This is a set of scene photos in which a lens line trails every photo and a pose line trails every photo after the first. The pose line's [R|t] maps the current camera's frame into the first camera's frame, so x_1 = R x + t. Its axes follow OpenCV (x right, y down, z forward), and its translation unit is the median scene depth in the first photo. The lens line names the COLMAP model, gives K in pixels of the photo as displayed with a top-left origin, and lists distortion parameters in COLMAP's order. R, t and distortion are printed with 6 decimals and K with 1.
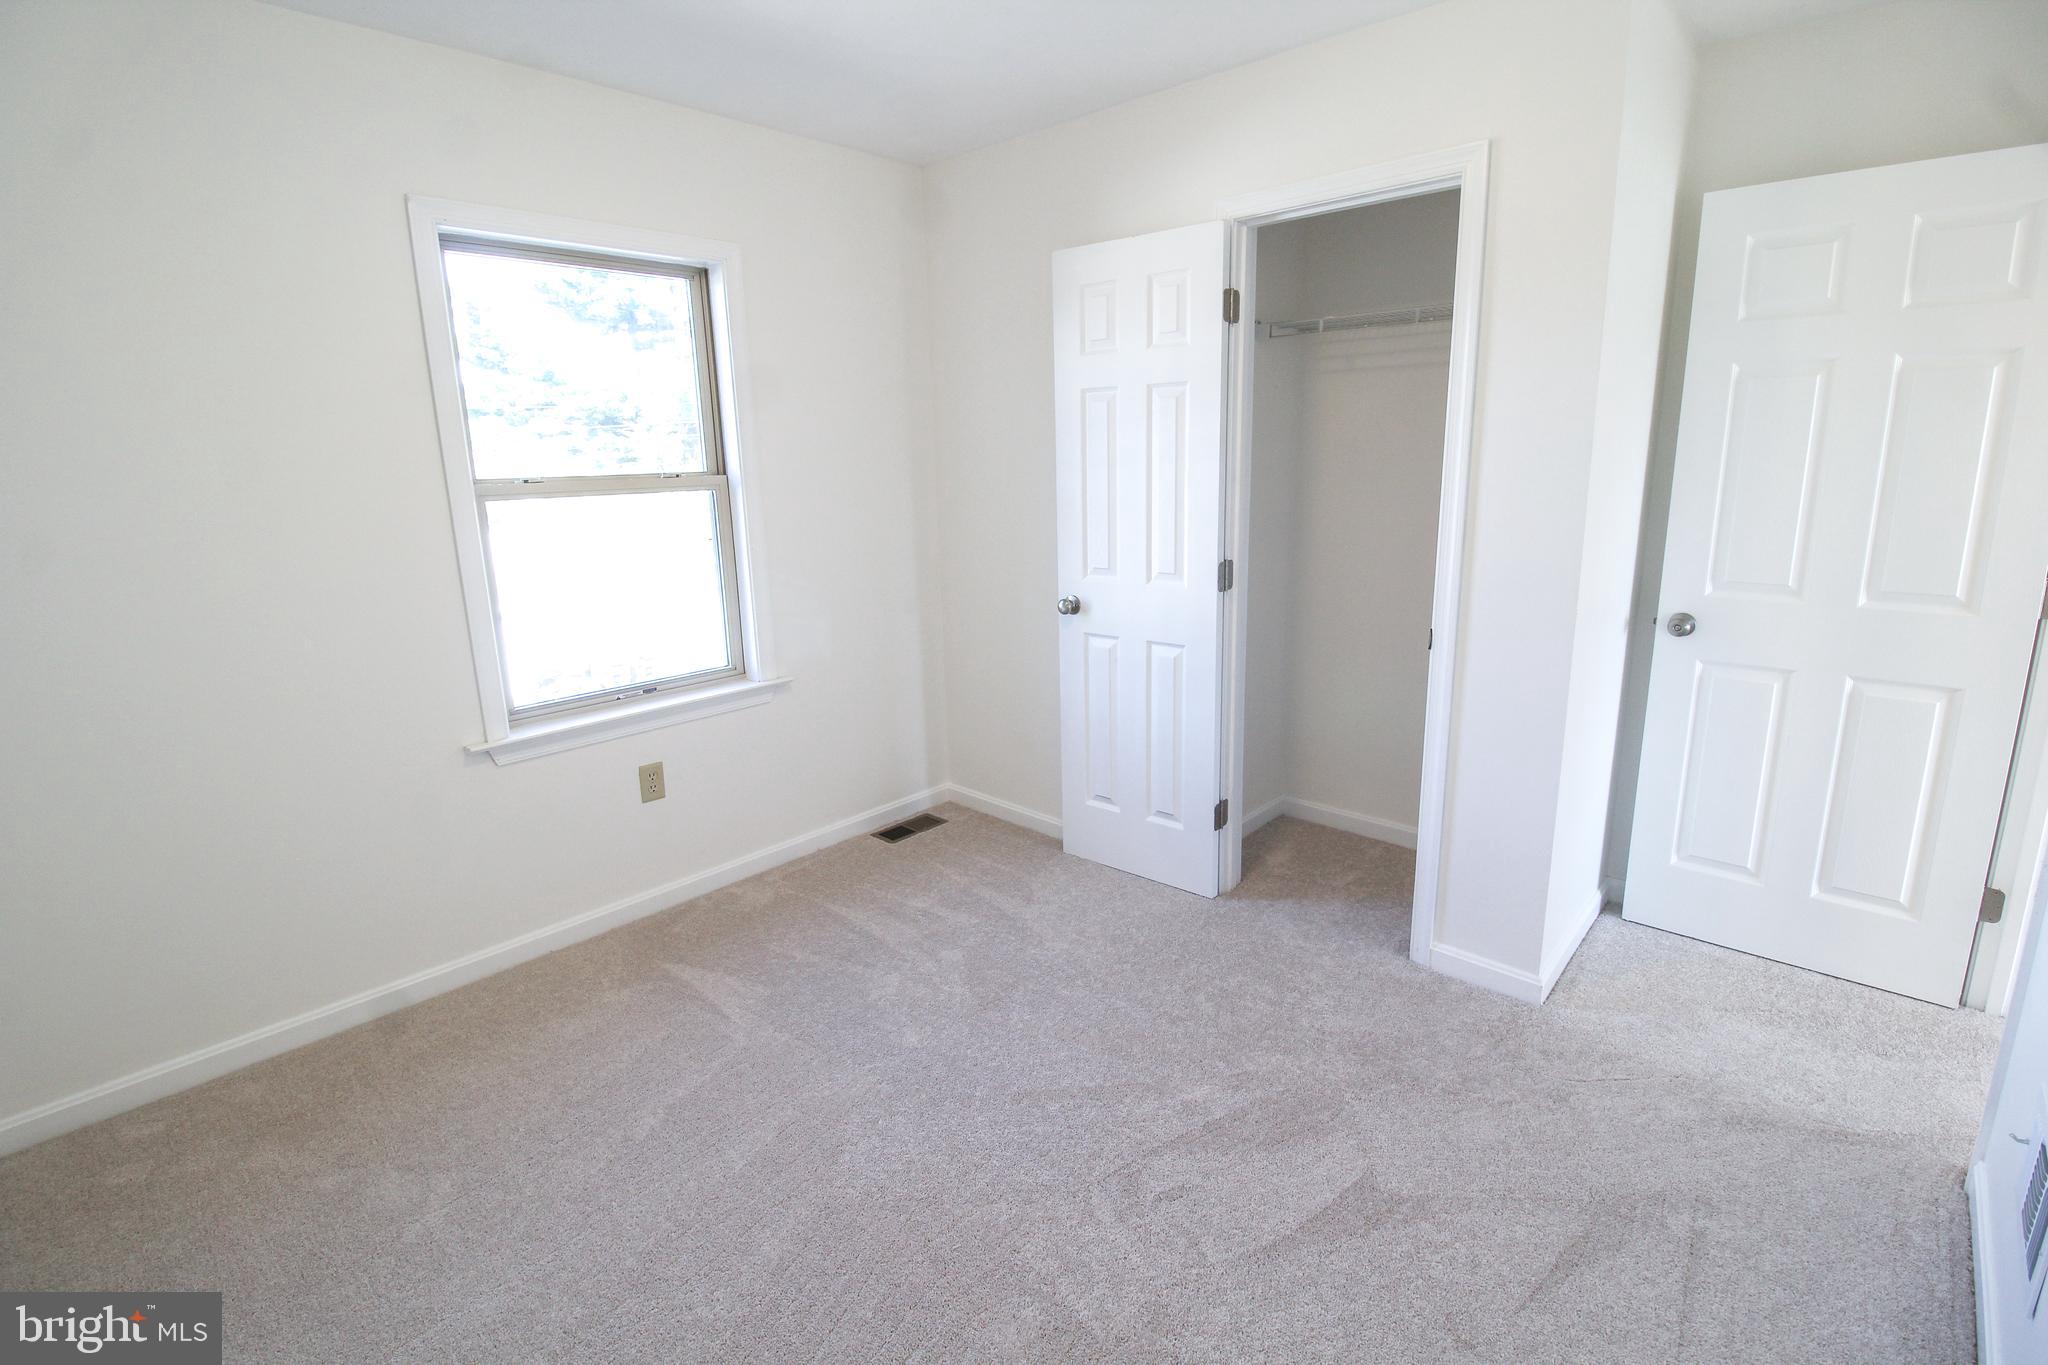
lens RADIAL K [[949.7, 0, 1032.1], [0, 949.7, 654.8], [0, 0, 1]] dist [0.004483, -0.015502]
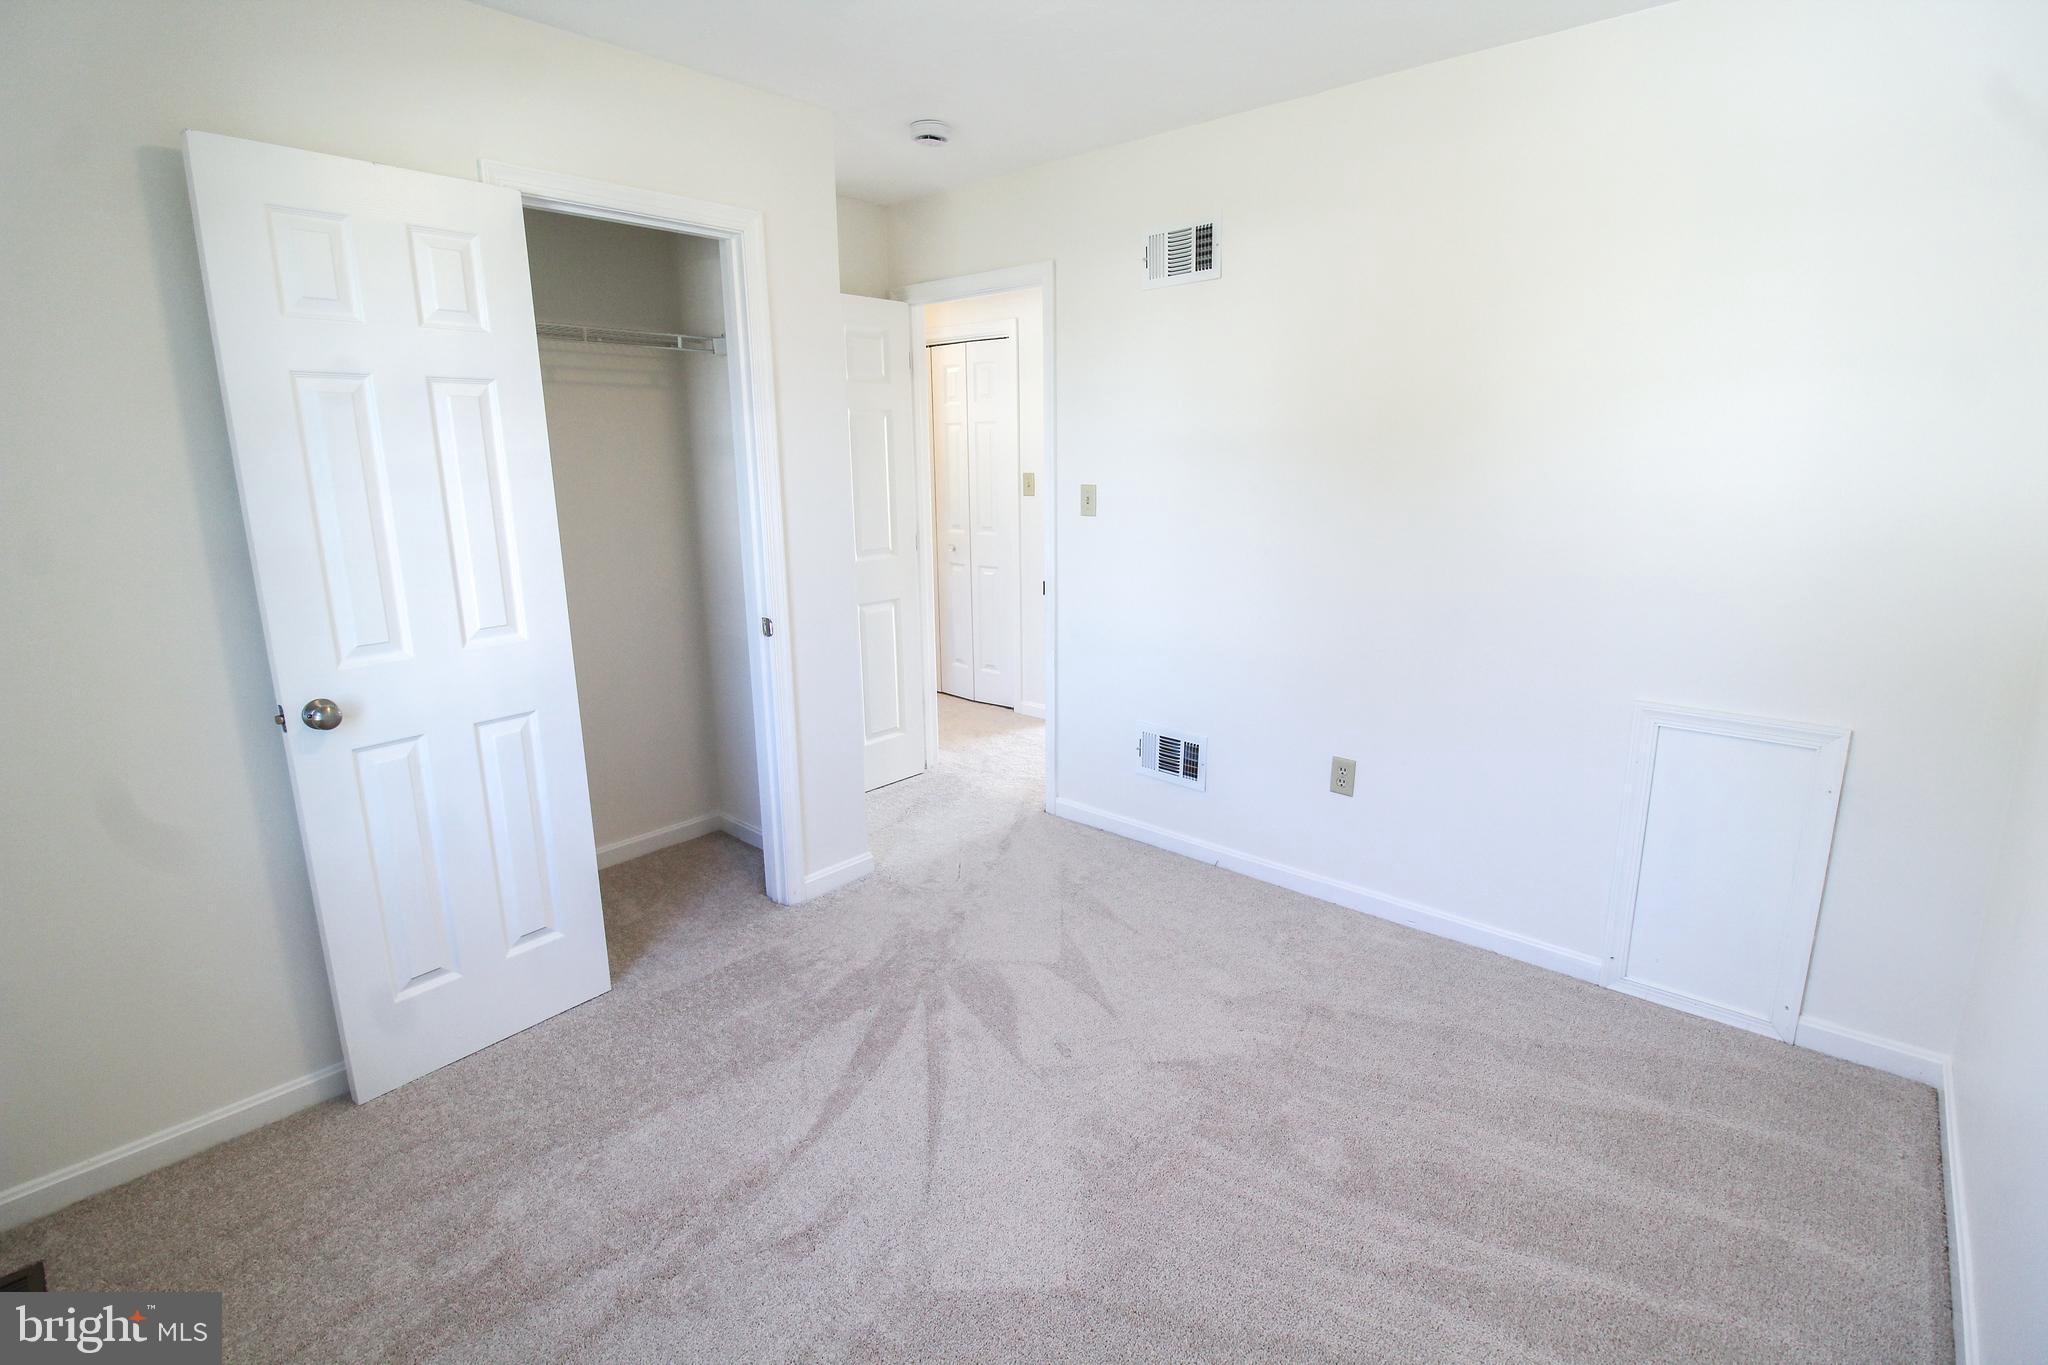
lens RADIAL K [[949.7, 0, 1032.1], [0, 949.7, 654.8], [0, 0, 1]] dist [0.004483, -0.015502]
pose [[-0.020592, -0.190770, 0.981419, -0.686592], [0.223654, 0.955871, 0.190497, -0.124893], [-0.974451, 0.223421, 0.022983, 0.624482]]
